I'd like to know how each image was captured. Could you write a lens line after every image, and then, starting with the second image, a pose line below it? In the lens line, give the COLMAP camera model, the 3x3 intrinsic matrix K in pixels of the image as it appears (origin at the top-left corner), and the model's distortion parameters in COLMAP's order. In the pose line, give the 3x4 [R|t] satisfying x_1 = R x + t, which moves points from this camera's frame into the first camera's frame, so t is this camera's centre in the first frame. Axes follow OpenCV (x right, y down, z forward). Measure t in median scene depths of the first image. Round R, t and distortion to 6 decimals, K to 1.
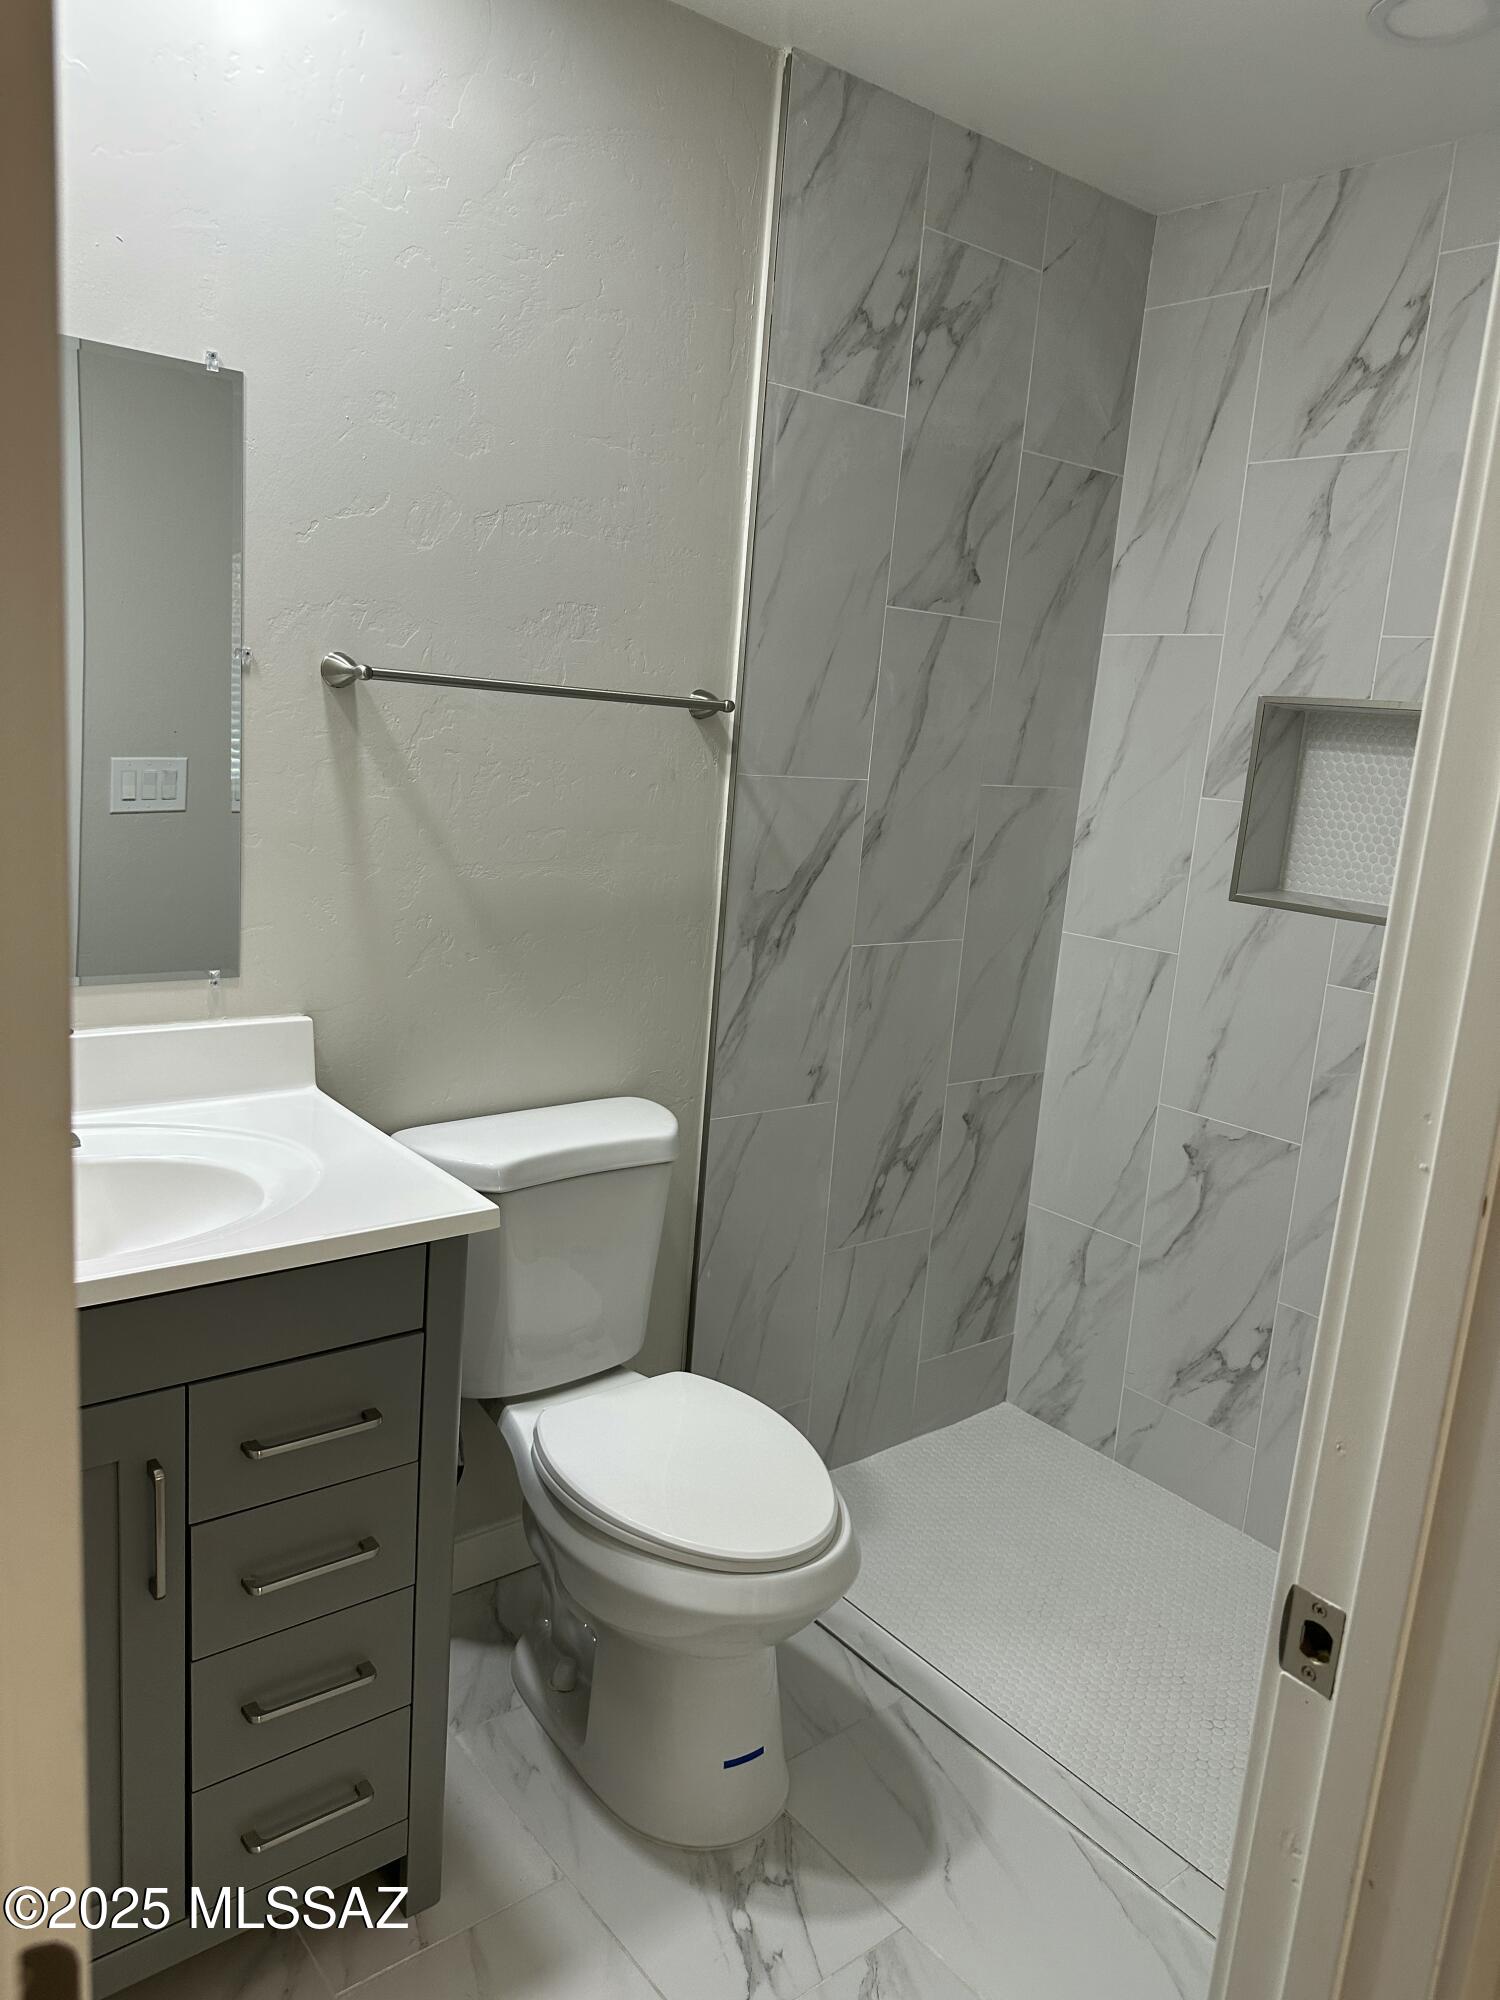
lens RADIAL K [[1407.6, 0, 729.9], [0, 1407.6, 1013.9], [0, 0, 1]] dist [0.077496, -0.088629]
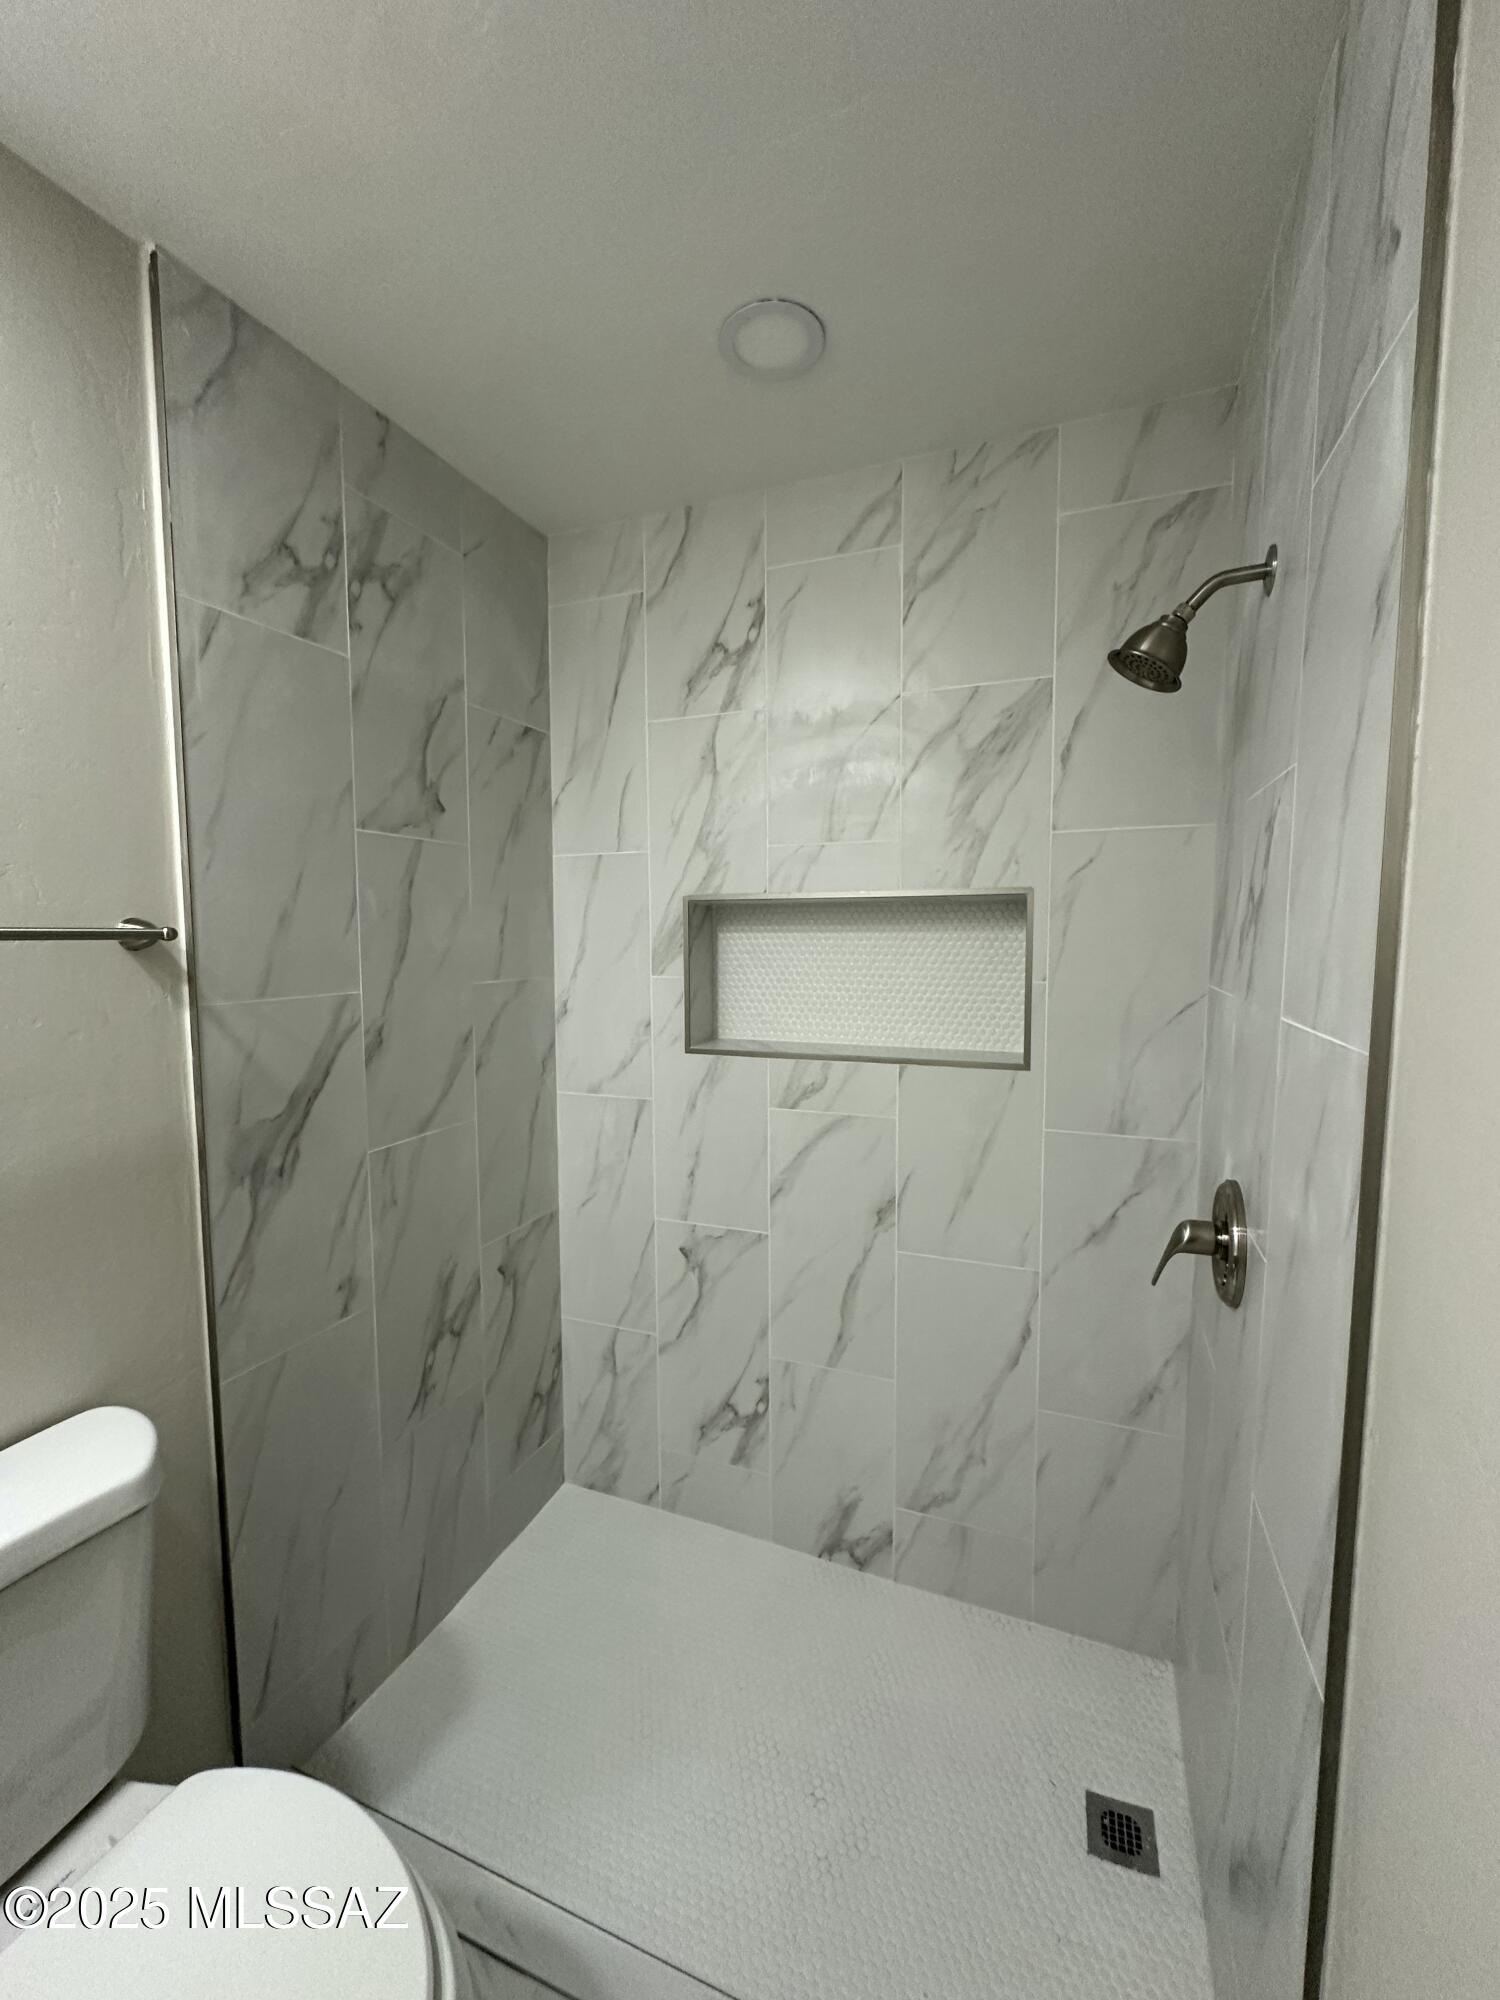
lens RADIAL K [[814.9, 0, 750.3], [0, 814.9, 993.6], [0, 0, 1]] dist [-0.006397, -0.000177]
pose [[0.863528, -0.114732, 0.491077, 0.051967], [0.172051, 0.982378, -0.073024, -0.072925], [-0.474045, 0.147549, 0.868050, 0.350162]]
